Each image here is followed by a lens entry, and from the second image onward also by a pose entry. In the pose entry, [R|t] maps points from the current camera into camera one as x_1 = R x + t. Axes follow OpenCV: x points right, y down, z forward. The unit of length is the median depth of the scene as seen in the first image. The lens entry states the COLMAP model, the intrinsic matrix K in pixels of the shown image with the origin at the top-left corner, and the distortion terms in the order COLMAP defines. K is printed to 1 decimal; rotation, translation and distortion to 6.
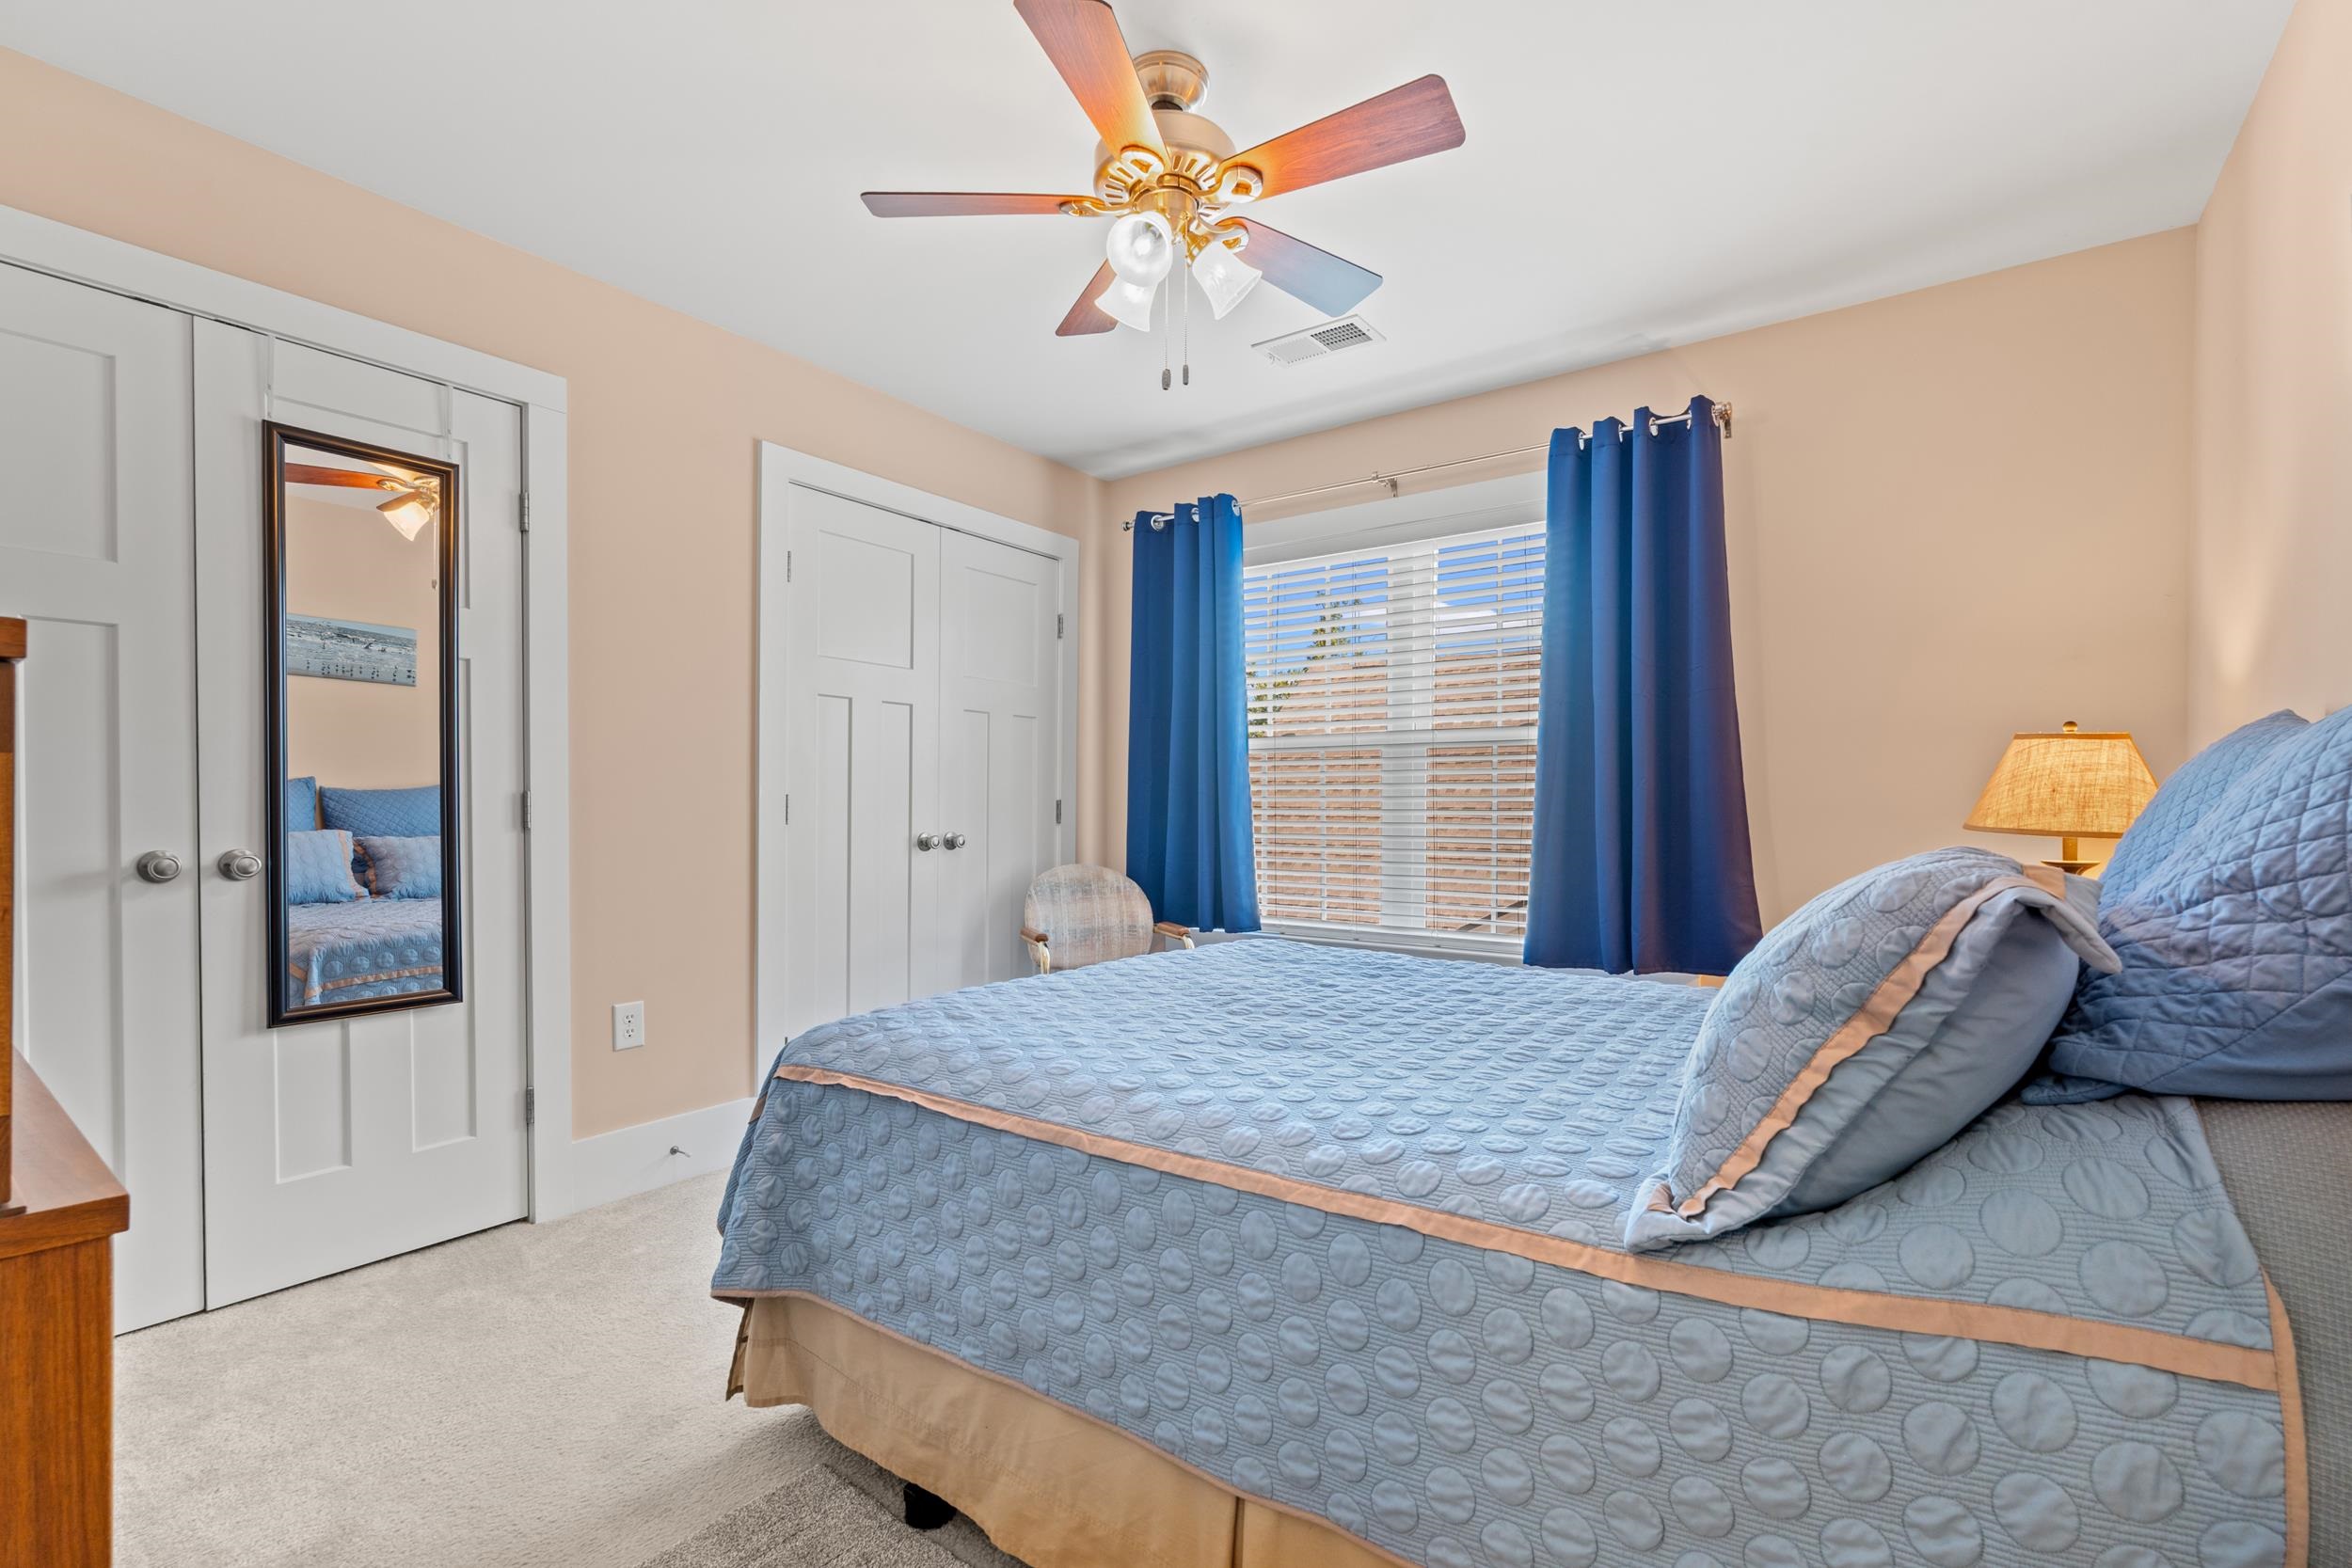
lens RADIAL K [[1032.7, 0, 1183.6], [0, 1032.7, 794.1], [0, 0, 1]] dist [-0.003220, 0.000213]
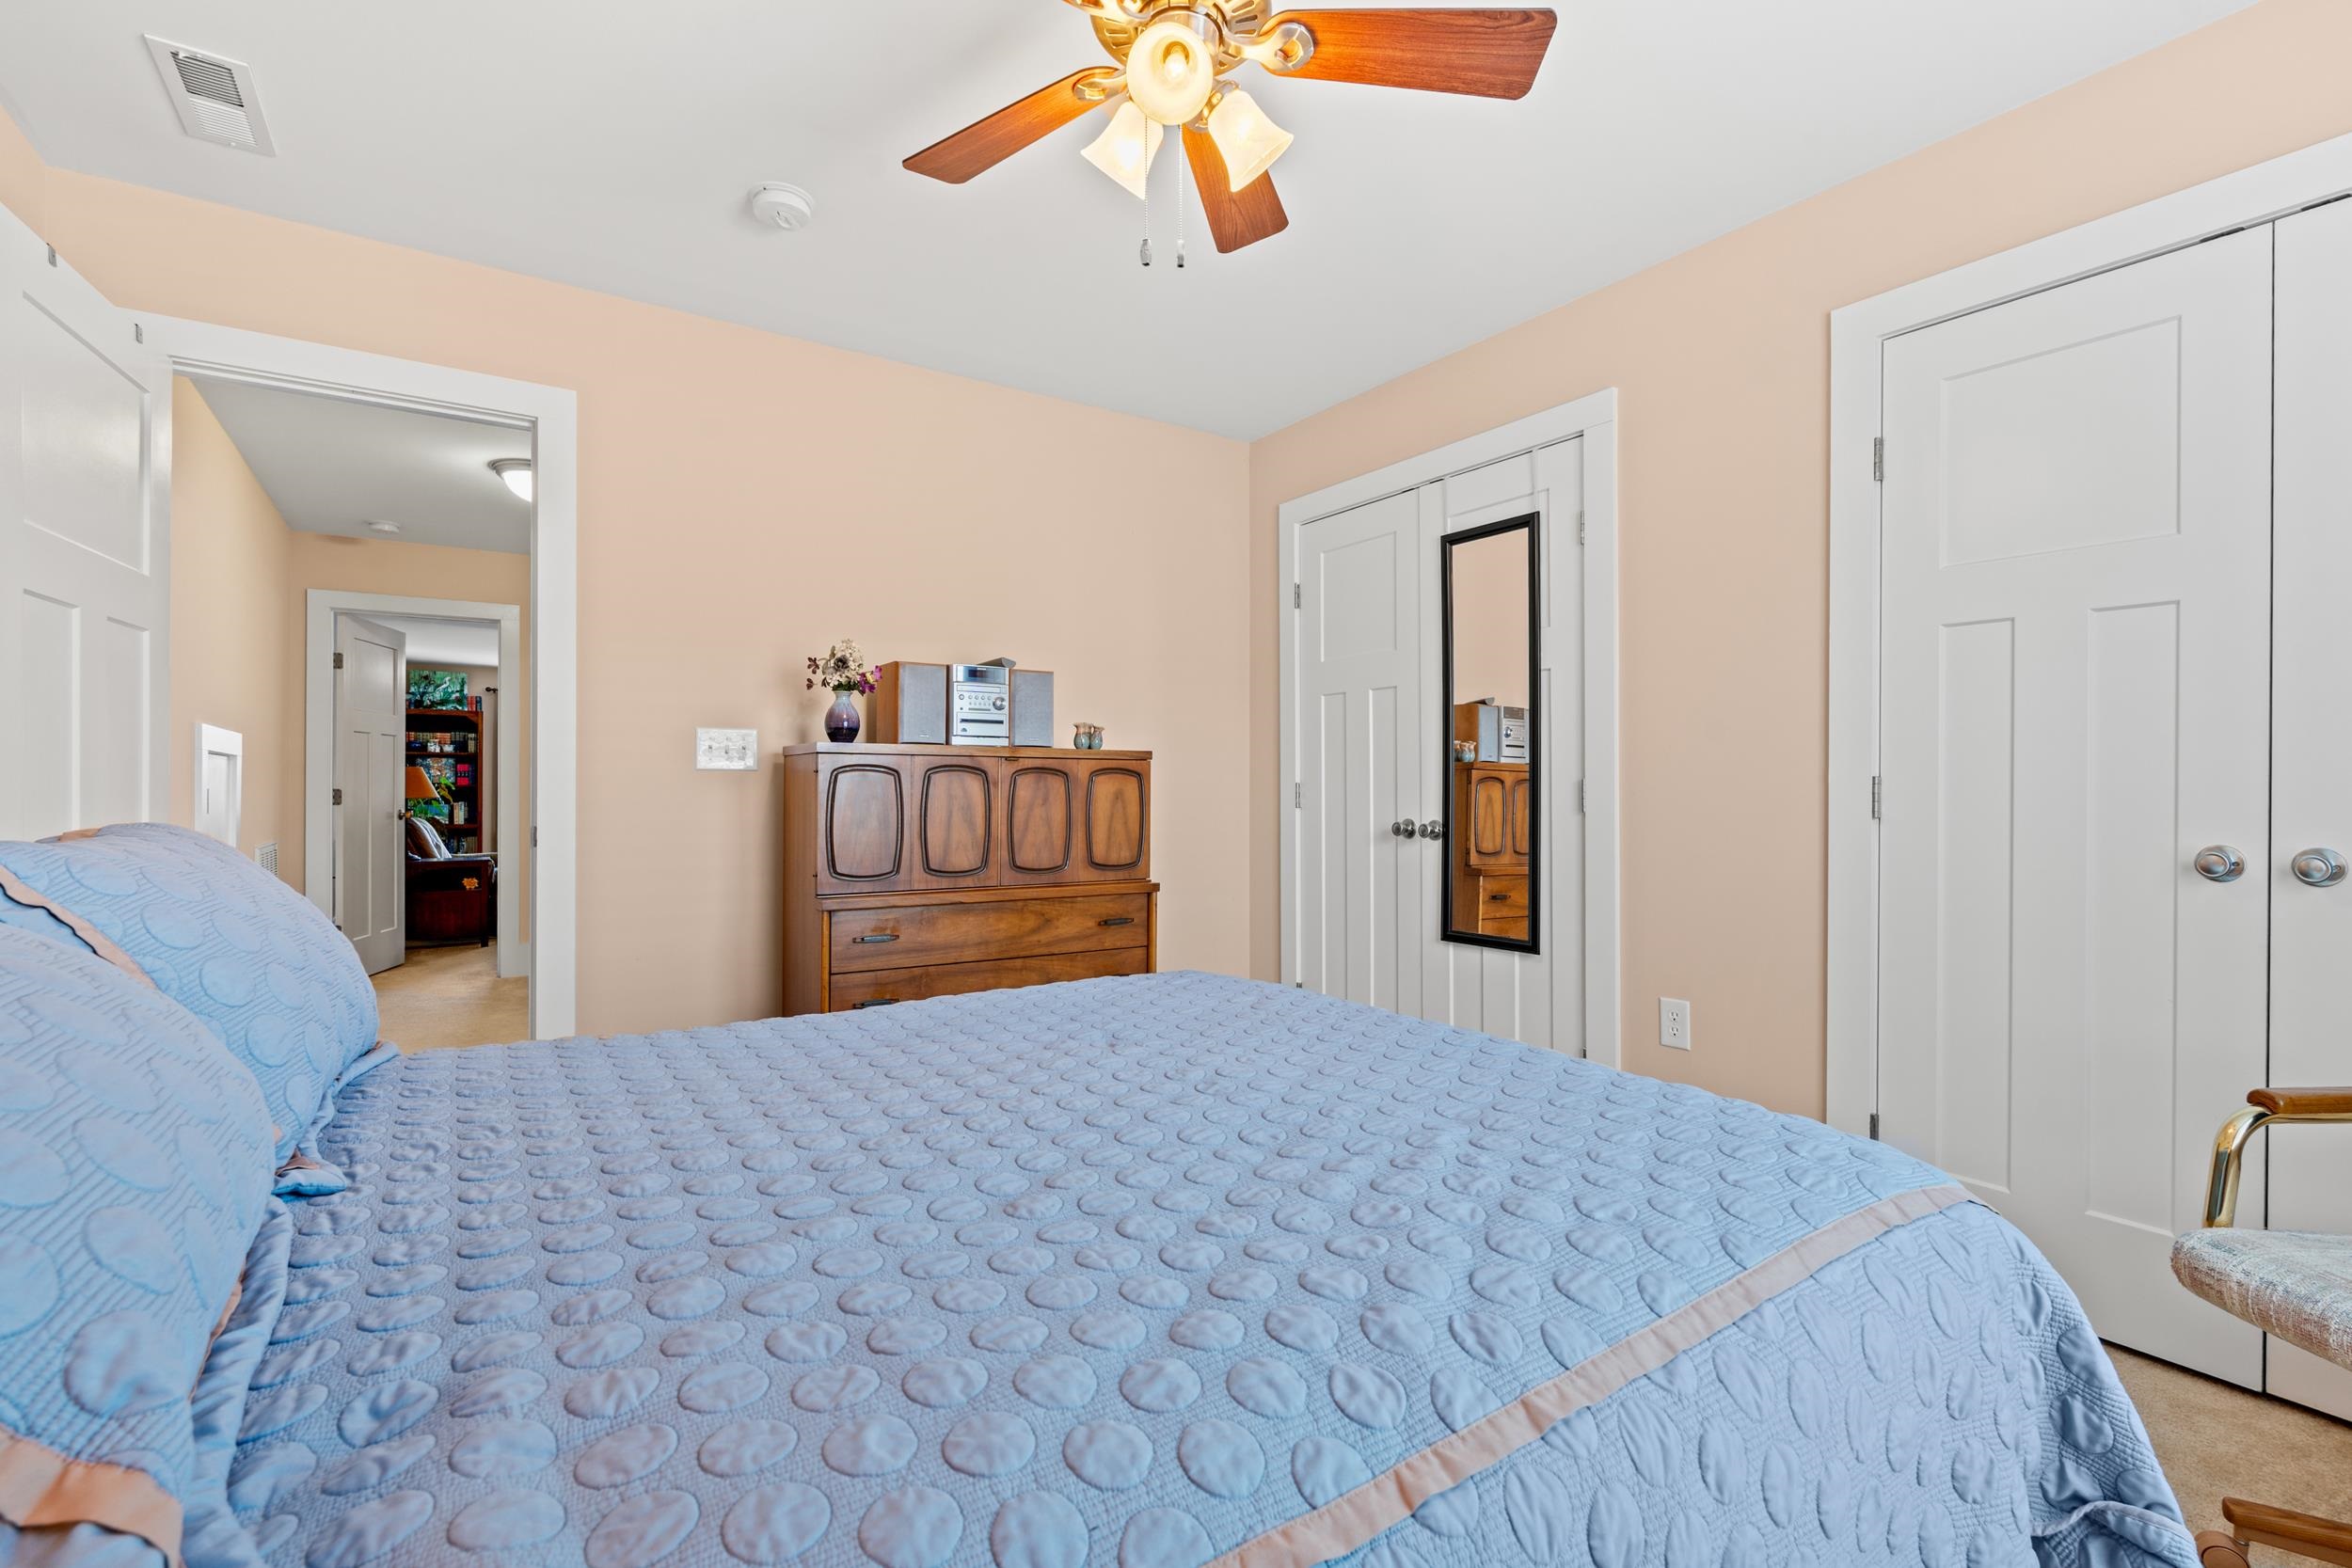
lens RADIAL K [[1032.7, 0, 1170.8], [0, 1032.7, 788.2], [0, 0, 1]] dist [-0.003220, 0.000213]
pose [[-0.337089, -0.006785, -0.941448, 0.383104], [0.002616, 0.999963, -0.008143, 0.010301], [0.941469, -0.005207, -0.337059, 0.654653]]
